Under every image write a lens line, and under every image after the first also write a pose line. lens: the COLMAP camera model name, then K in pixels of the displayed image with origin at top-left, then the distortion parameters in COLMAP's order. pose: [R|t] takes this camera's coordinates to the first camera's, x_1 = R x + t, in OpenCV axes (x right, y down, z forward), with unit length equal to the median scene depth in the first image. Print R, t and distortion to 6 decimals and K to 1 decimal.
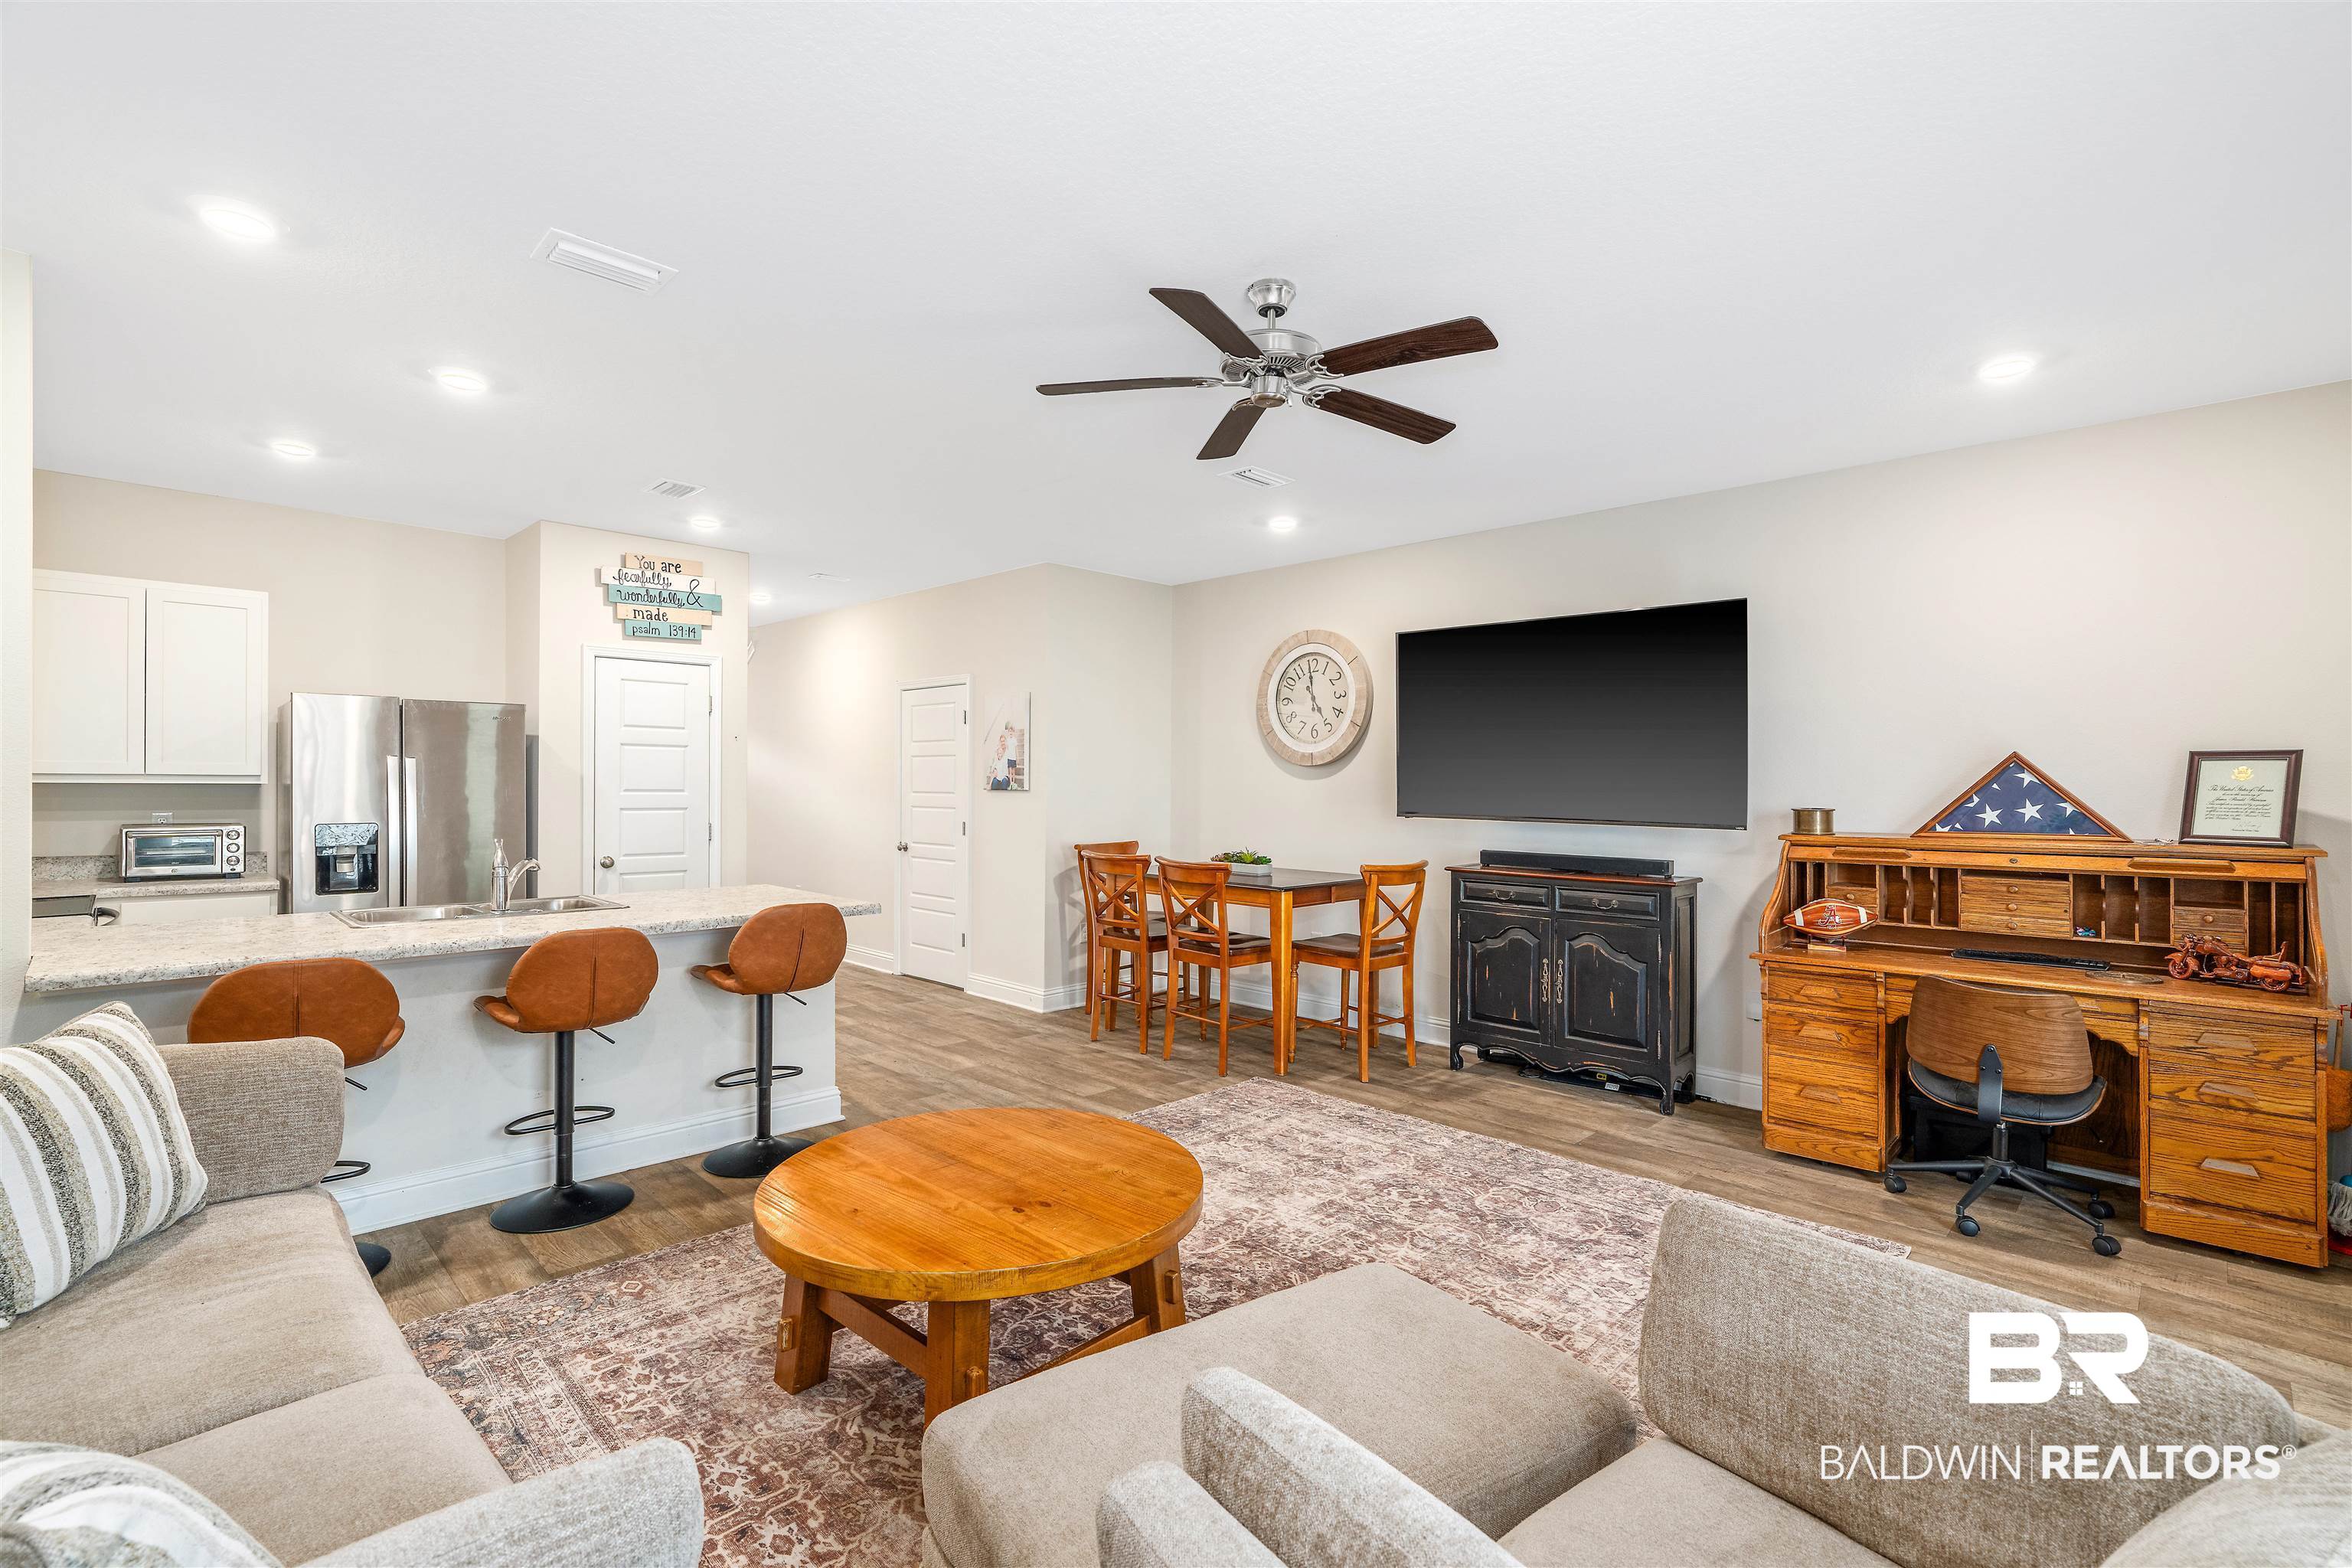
lens RADIAL K [[1072.7, 0, 1180.8], [0, 1072.7, 785.9], [0, 0, 1]] dist [-0.004335, 0.000636]
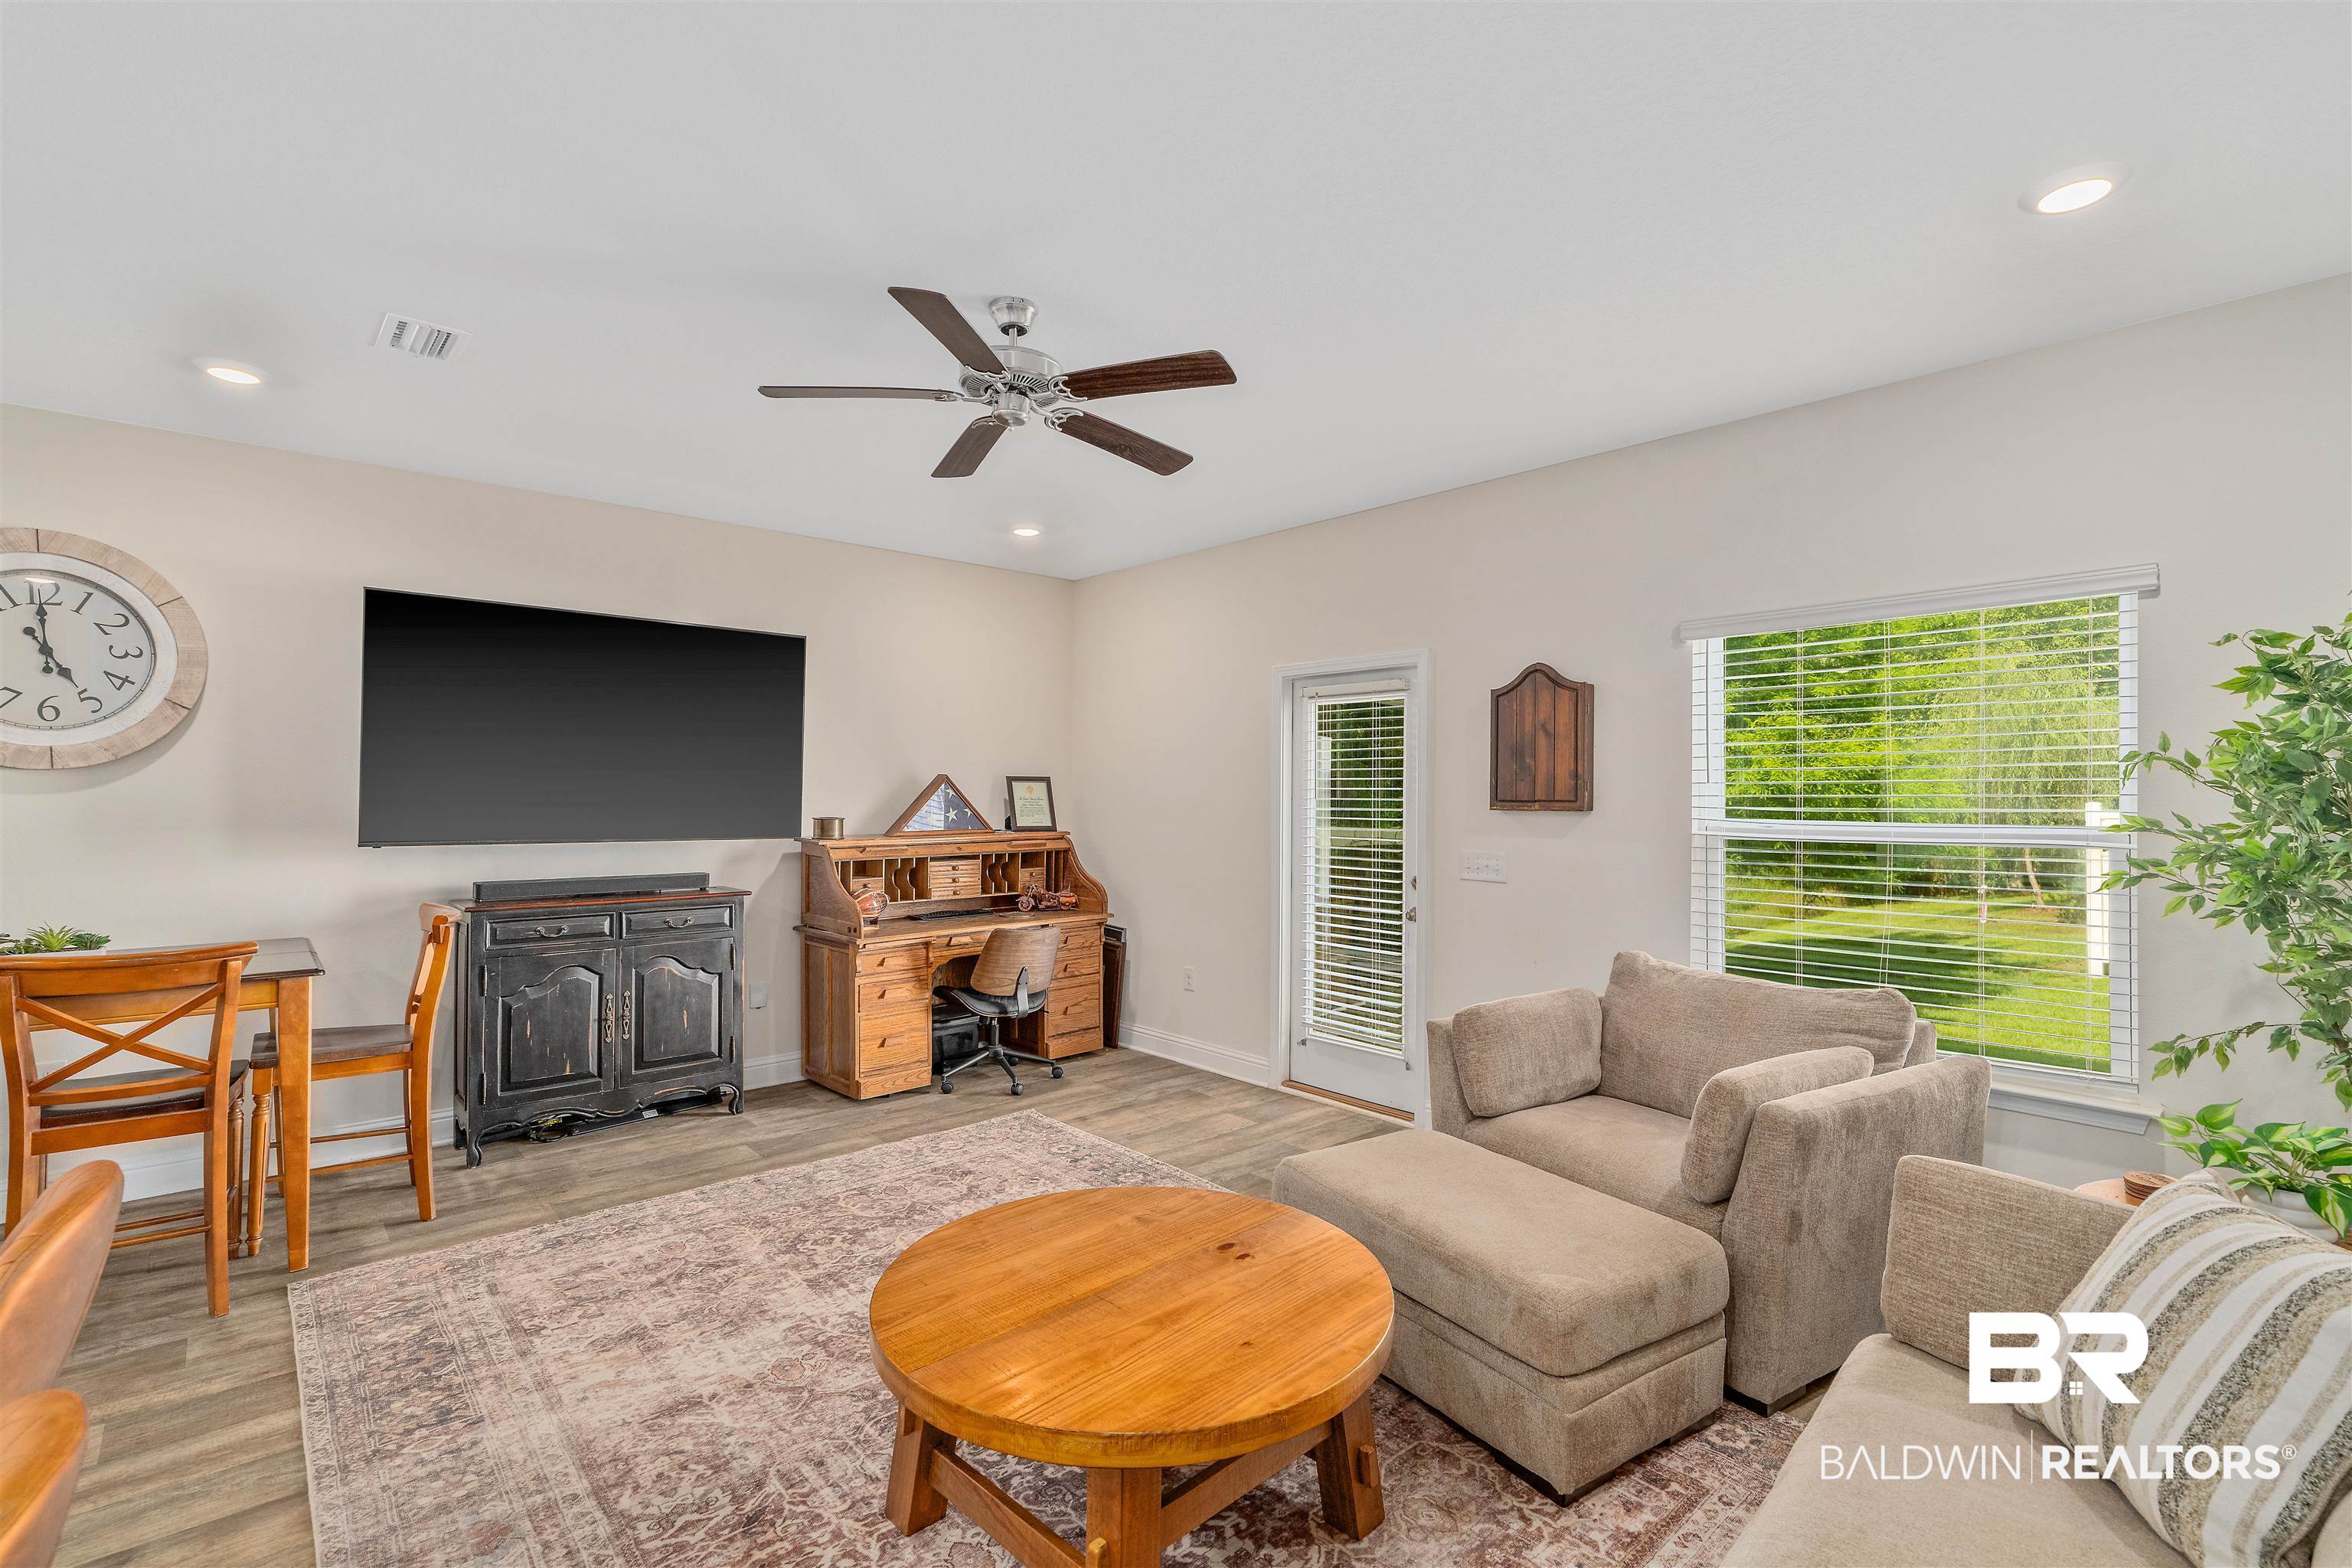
lens RADIAL K [[1072.7, 0, 1180.6], [0, 1072.7, 782.4], [0, 0, 1]] dist [-0.004335, 0.000636]
pose [[0.045496, 0.002137, 0.998962, -0.611557], [-0.001760, 0.999996, -0.002059, -0.017070], [-0.998963, -0.001664, 0.045500, 0.551650]]
